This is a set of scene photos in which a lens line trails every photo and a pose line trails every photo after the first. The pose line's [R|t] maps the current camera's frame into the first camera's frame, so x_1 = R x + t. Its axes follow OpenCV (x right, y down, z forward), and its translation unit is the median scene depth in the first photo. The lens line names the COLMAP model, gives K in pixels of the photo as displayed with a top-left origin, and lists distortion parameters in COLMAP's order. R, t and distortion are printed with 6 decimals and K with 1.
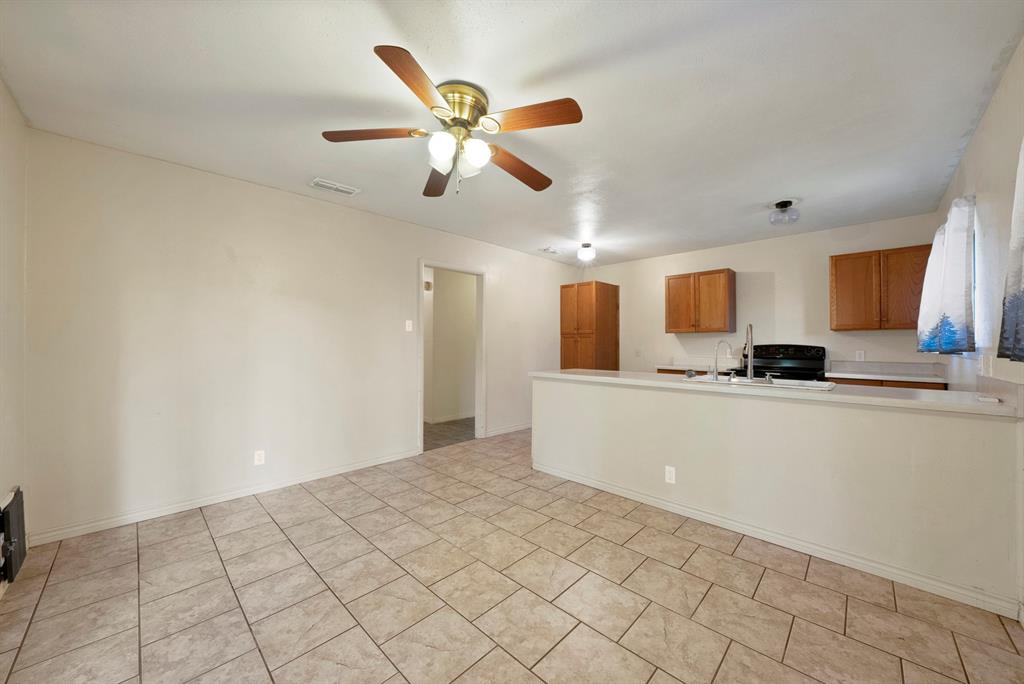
lens RADIAL K [[371.6, 0, 519.8], [0, 371.6, 343.0], [0, 0, 1]] dist [-0.023863, 0.002097]
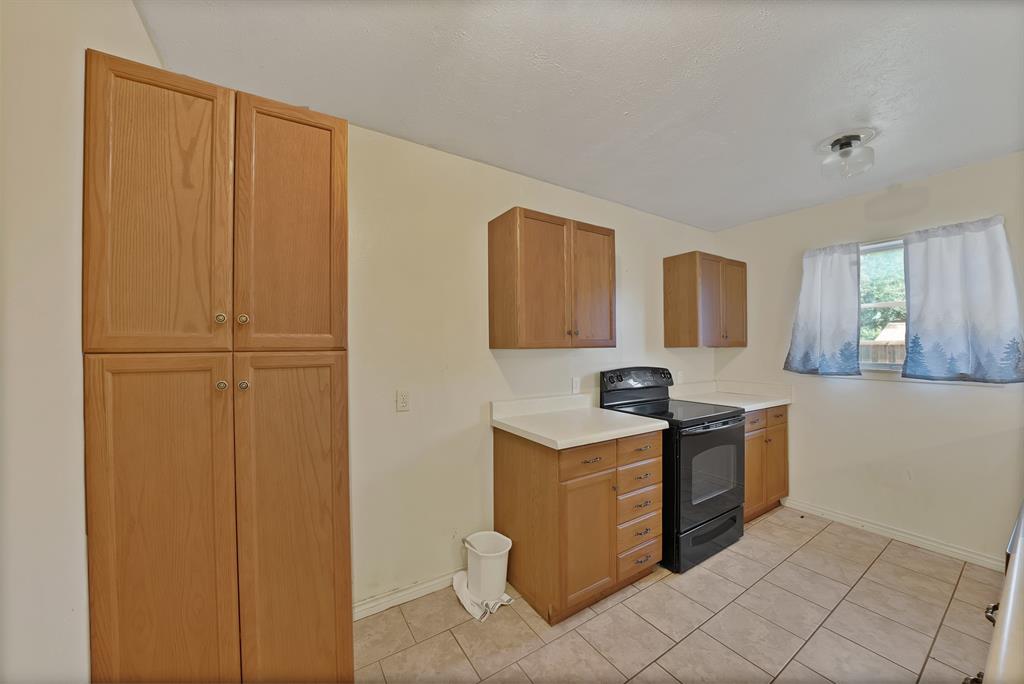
lens RADIAL K [[371.6, 0, 511.0], [0, 371.6, 344.8], [0, 0, 1]] dist [-0.023863, 0.002097]
pose [[0.239573, 0.001009, 0.970878, 0.010945], [-0.000530, 0.999999, -0.000908, -0.073714], [-0.970878, -0.000296, 0.239573, 2.209259]]
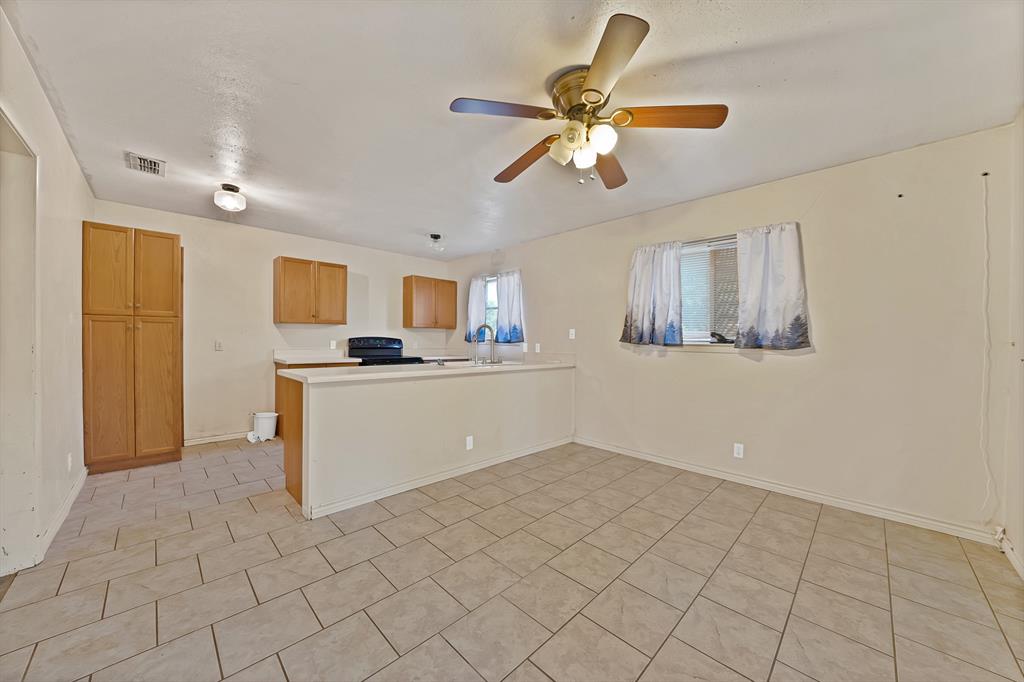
lens RADIAL K [[371.6, 0, 509.0], [0, 371.6, 340.0], [0, 0, 1]] dist [-0.023863, 0.002097]
pose [[0.036326, -0.005307, 0.999326, -1.064634], [-0.017740, 0.999825, 0.005955, 0.000027], [-0.999183, -0.017944, 0.036225, 1.061330]]
